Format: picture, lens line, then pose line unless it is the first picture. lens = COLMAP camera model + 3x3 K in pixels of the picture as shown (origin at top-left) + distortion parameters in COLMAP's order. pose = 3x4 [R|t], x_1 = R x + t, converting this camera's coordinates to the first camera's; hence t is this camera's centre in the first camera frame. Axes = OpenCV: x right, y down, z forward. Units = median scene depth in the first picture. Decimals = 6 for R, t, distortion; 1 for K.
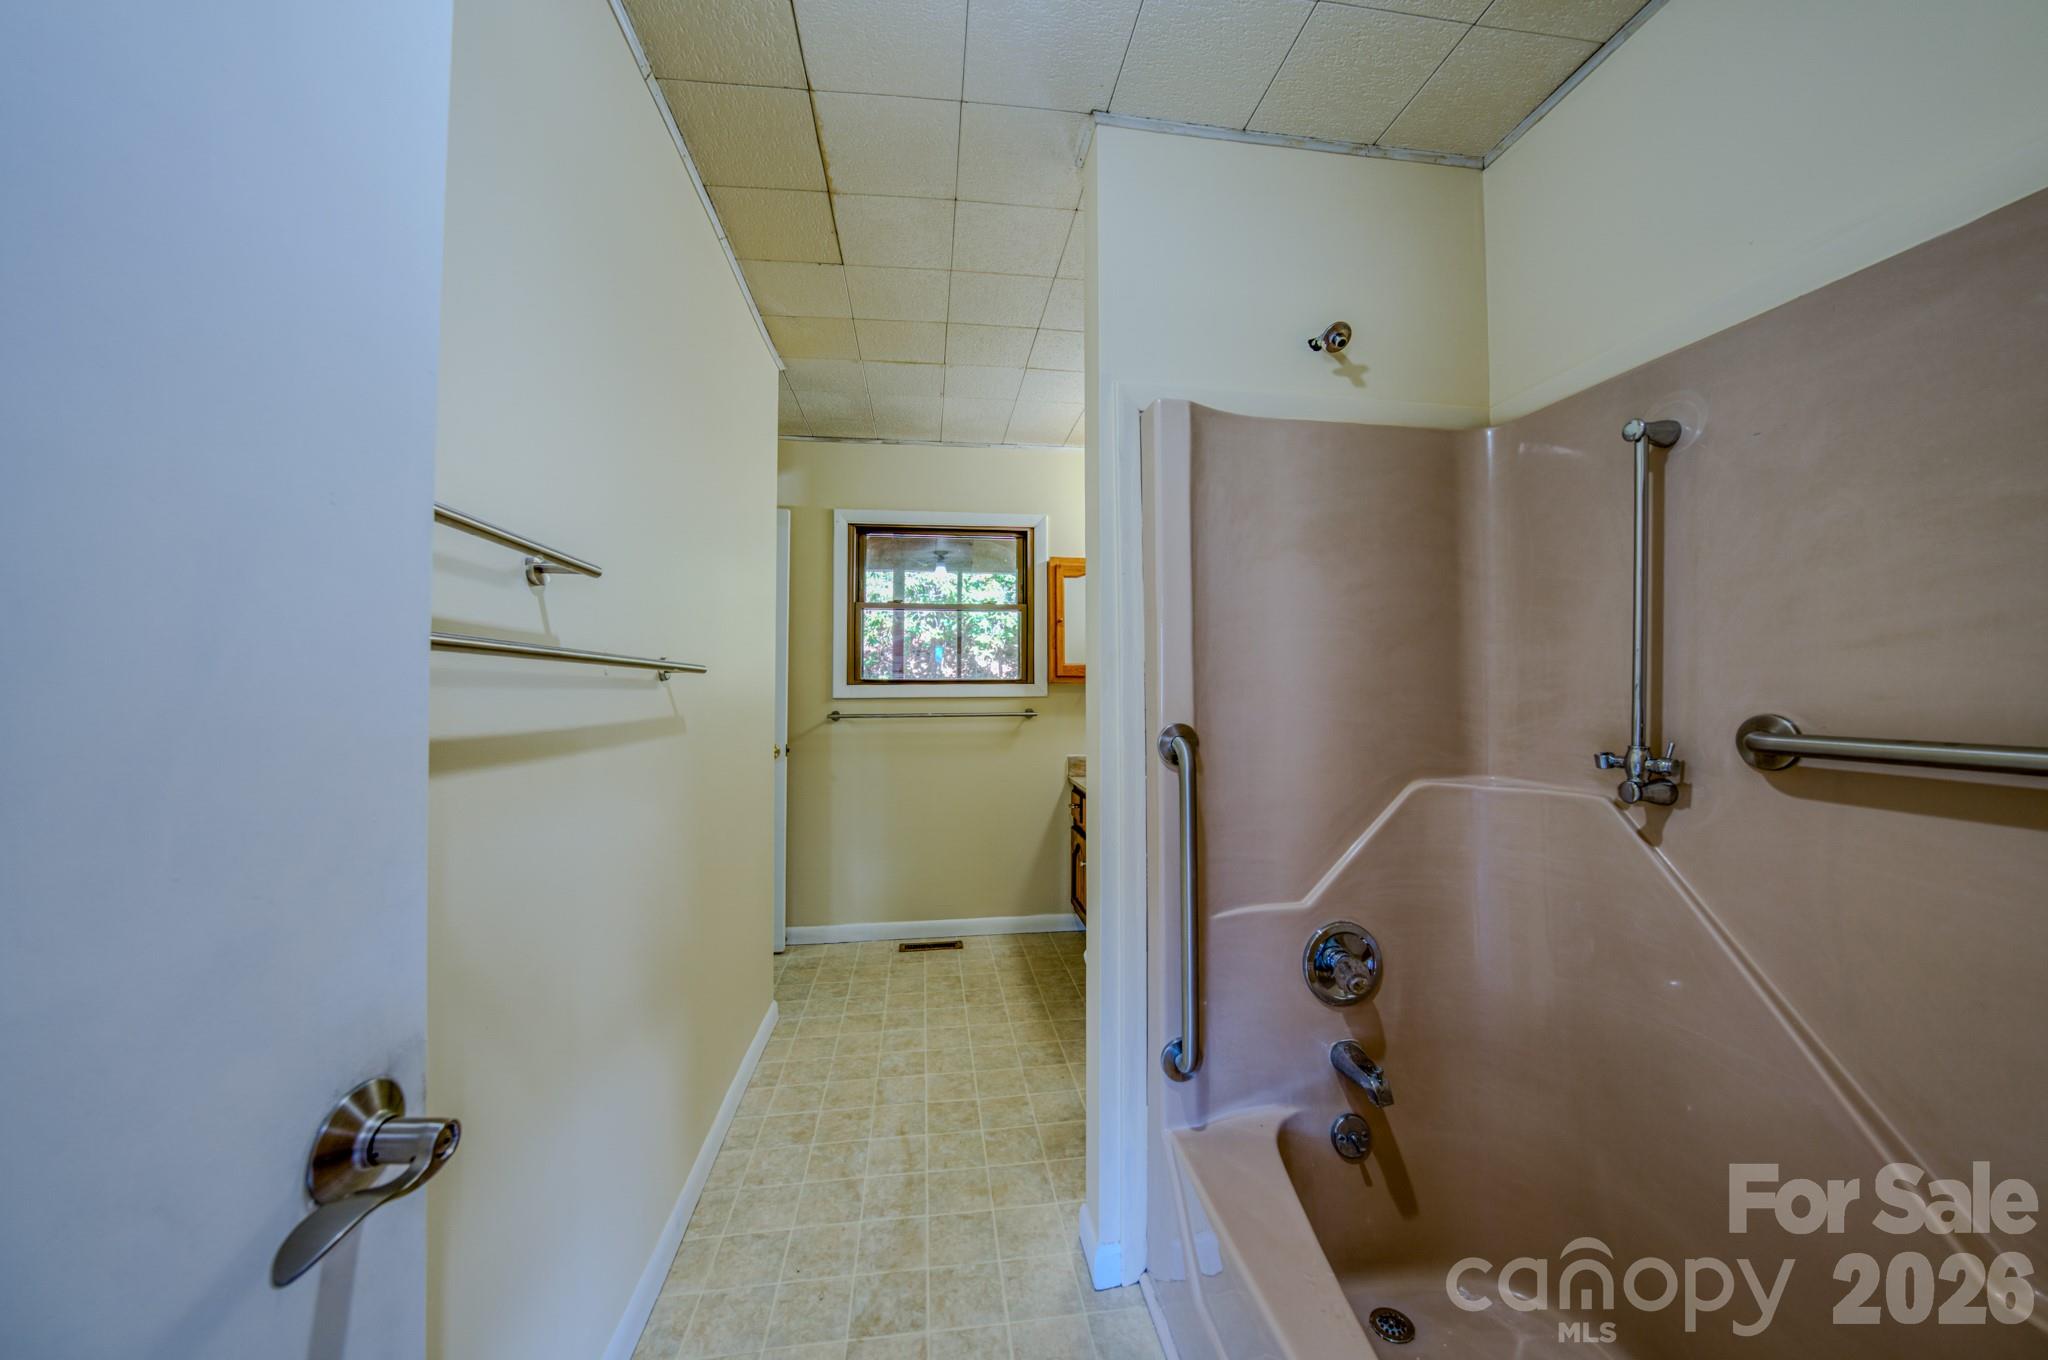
lens RADIAL K [[712.4, 0, 1022.3], [0, 712.4, 670.2], [0, 0, 1]] dist [-0.026160, 0.005819]
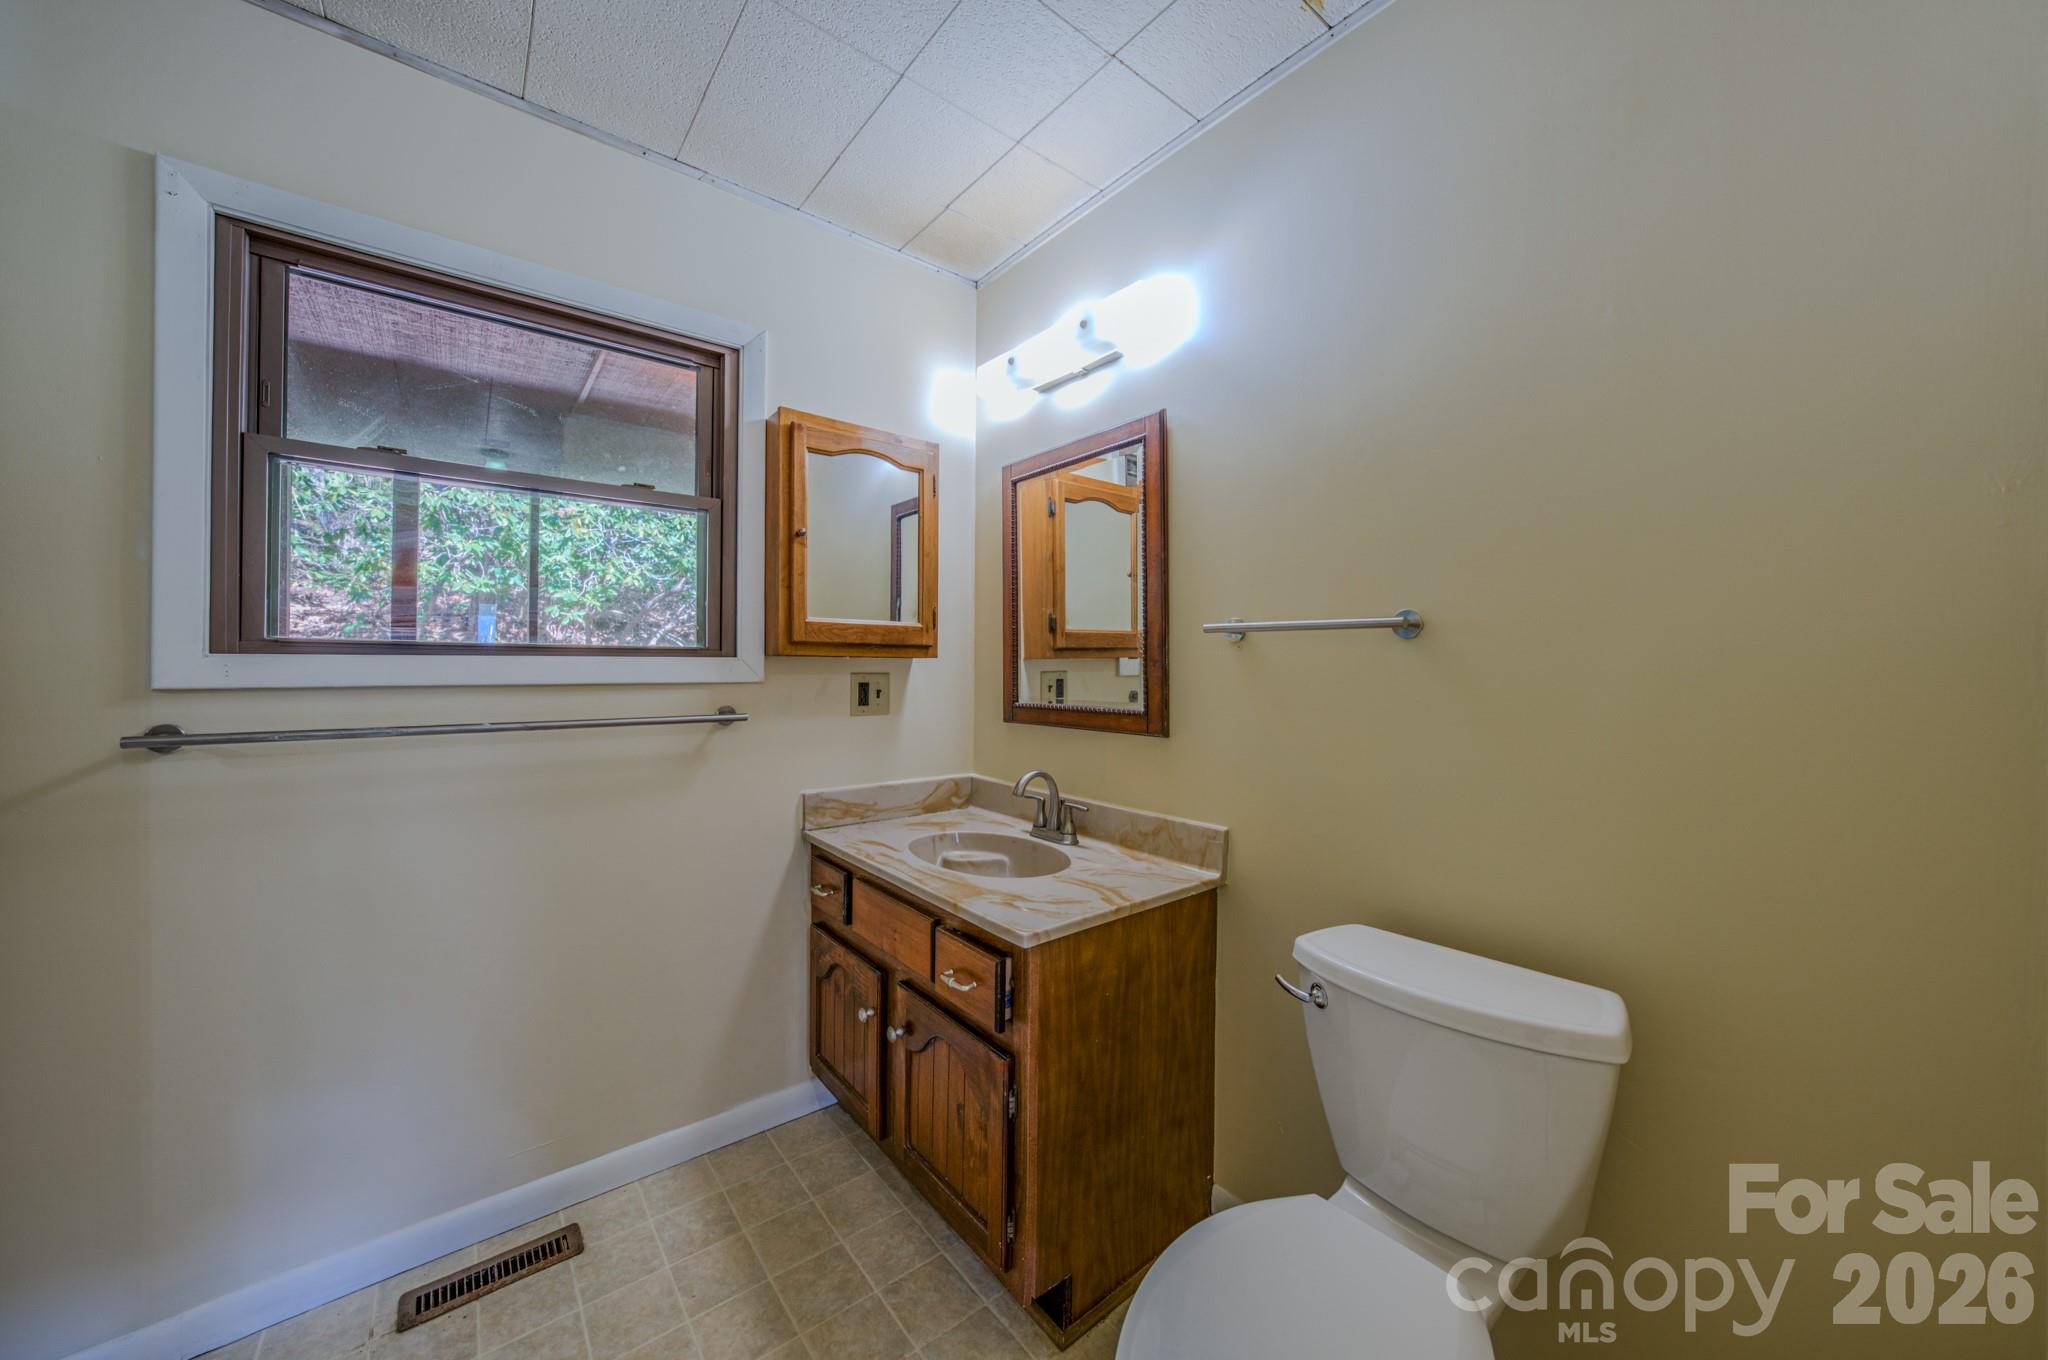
lens RADIAL K [[712.4, 0, 1022.3], [0, 712.4, 670.2], [0, 0, 1]] dist [-0.026160, 0.005819]
pose [[0.856265, 0.003708, 0.516524, -0.071375], [-0.016207, 0.999675, 0.019692, 0.015574], [-0.516283, -0.025233, 0.856046, 0.469689]]
